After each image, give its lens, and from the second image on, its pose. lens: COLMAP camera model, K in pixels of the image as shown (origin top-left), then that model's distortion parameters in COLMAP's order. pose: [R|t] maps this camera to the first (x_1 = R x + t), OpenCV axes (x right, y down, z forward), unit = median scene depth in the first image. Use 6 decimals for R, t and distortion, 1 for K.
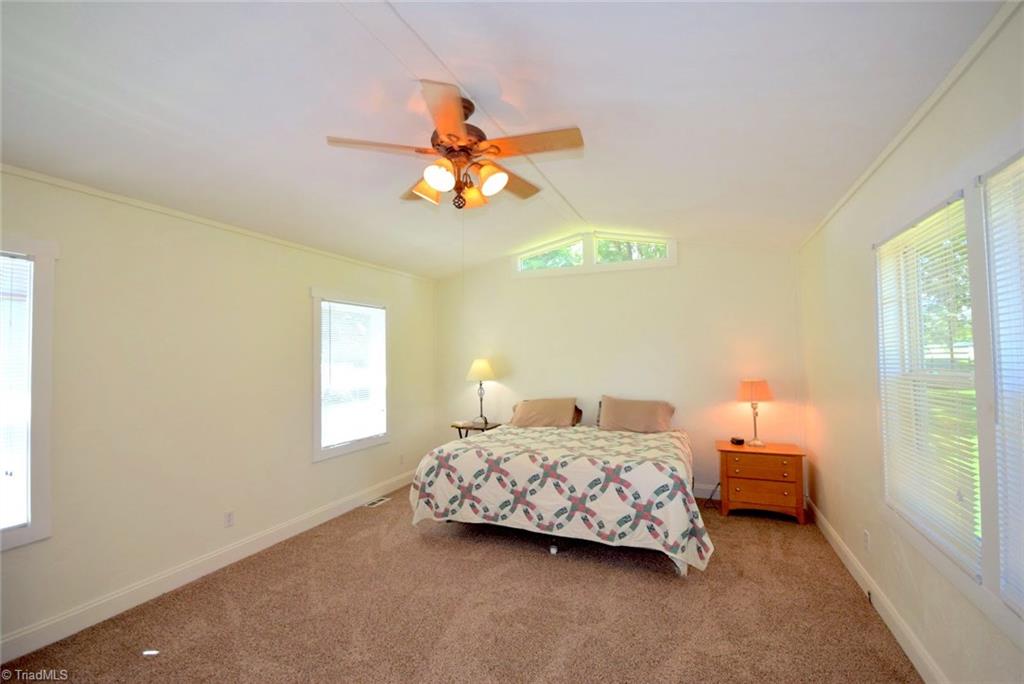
lens RADIAL K [[448.8, 0, 510.1], [0, 448.8, 341.0], [0, 0, 1]] dist [0.008298, -0.009545]
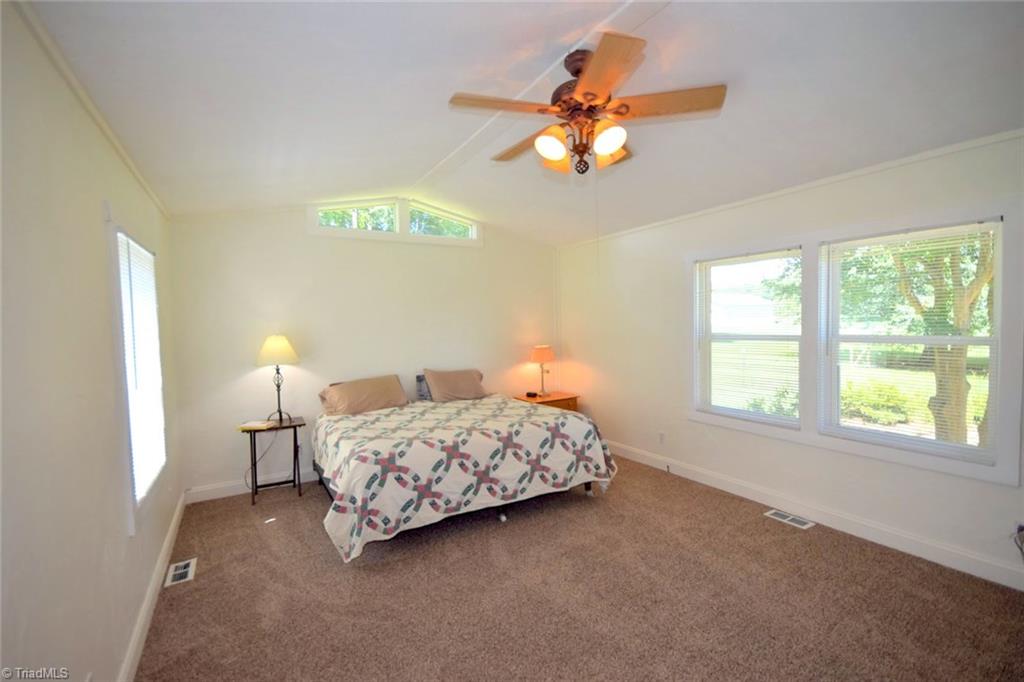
lens RADIAL K [[444.1, 0, 512.0], [0, 444.1, 341.0], [0, 0, 1]] dist [0.000120, 0.000179]
pose [[0.593922, -0.034547, 0.803780, -0.681359], [-0.013991, 0.998483, 0.053254, 0.005912], [-0.804401, -0.042874, 0.592538, 0.389477]]
